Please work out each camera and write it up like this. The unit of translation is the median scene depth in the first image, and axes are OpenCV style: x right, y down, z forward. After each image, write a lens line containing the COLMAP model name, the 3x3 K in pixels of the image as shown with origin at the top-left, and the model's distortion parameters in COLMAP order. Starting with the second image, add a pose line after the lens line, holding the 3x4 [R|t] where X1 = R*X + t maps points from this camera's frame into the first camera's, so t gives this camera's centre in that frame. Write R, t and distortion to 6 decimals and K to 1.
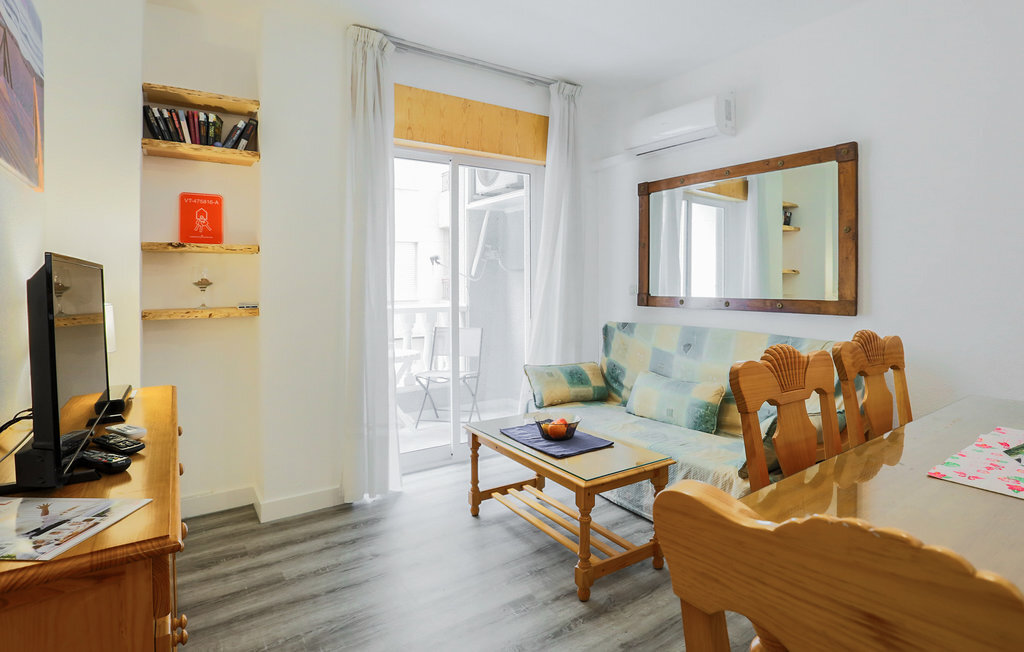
lens RADIAL K [[525.7, 0, 533.3], [0, 525.7, 282.1], [0, 0, 1]] dist [-0.003770, -0.000143]
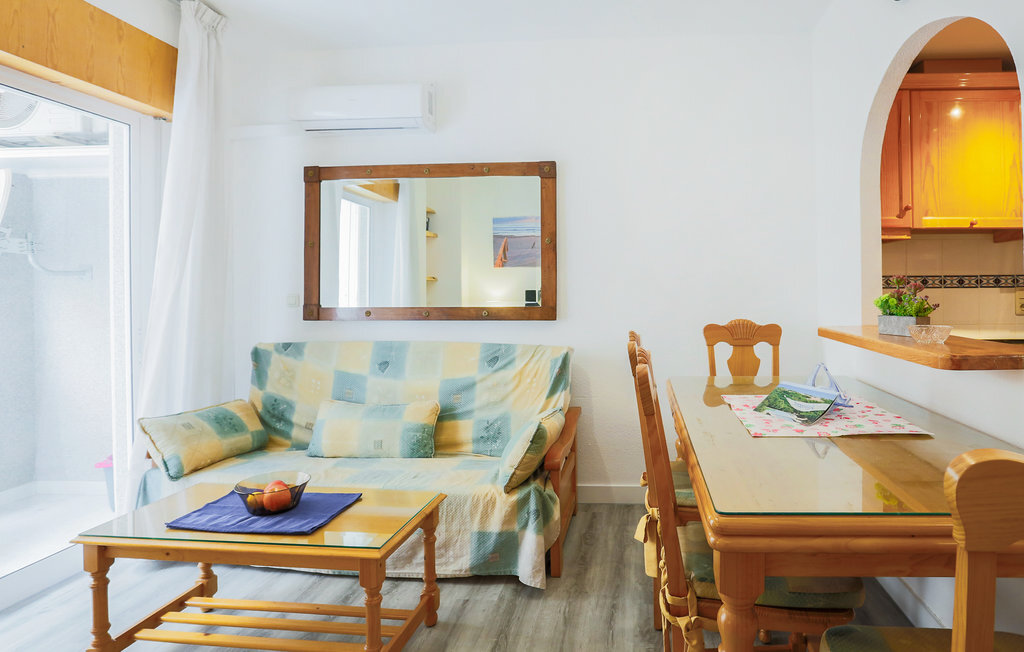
lens RADIAL K [[573.6, 0, 589.9], [0, 573.6, 283.4], [0, 0, 1]] dist [-0.042789, 0.027572]
pose [[0.649659, 0.003981, 0.760215, -0.183665], [0.003862, 0.999956, -0.008537, -0.001292], [-0.760216, 0.008482, 0.649615, 0.123680]]
